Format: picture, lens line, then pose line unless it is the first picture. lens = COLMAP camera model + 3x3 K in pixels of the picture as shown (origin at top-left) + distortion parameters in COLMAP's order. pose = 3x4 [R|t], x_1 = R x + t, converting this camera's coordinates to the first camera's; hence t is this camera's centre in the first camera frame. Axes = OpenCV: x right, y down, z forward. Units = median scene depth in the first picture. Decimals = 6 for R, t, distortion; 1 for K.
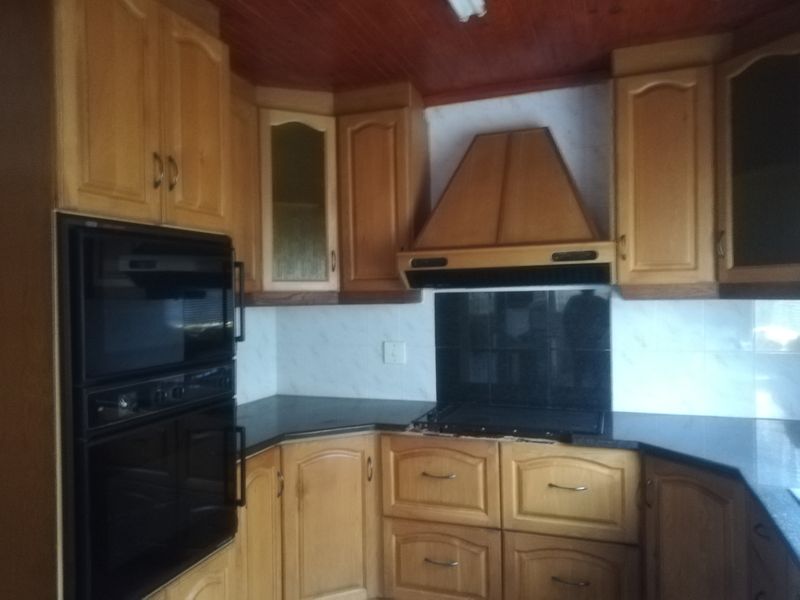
lens RADIAL K [[619.6, 0, 400.0], [0, 619.6, 300.0], [0, 0, 1]] dist [0.118348, -0.130726]
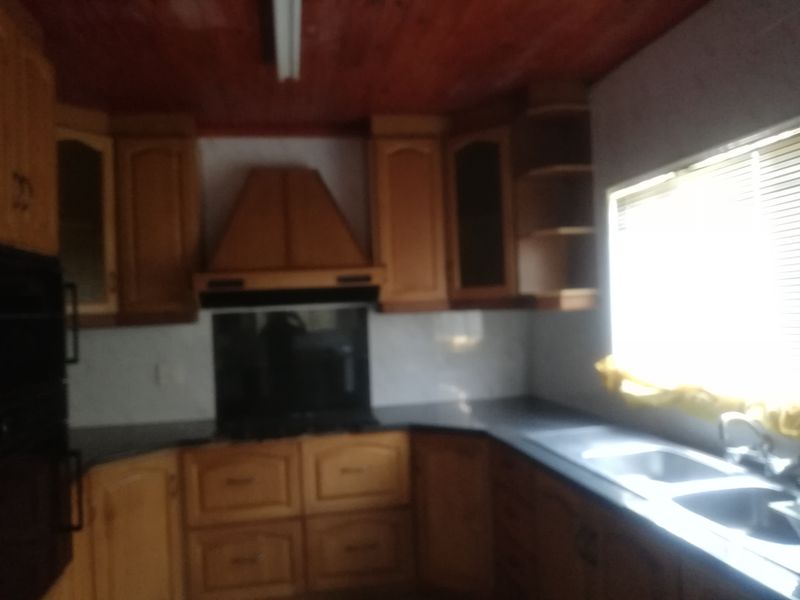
lens RADIAL K [[619.6, 0, 400.0], [0, 619.6, 300.0], [0, 0, 1]] dist [0.118348, -0.130726]
pose [[0.872391, -0.013074, 0.488634, -0.227592], [0.031737, 0.999048, -0.029932, 0.009443], [-0.487778, 0.041620, 0.871975, -0.095773]]
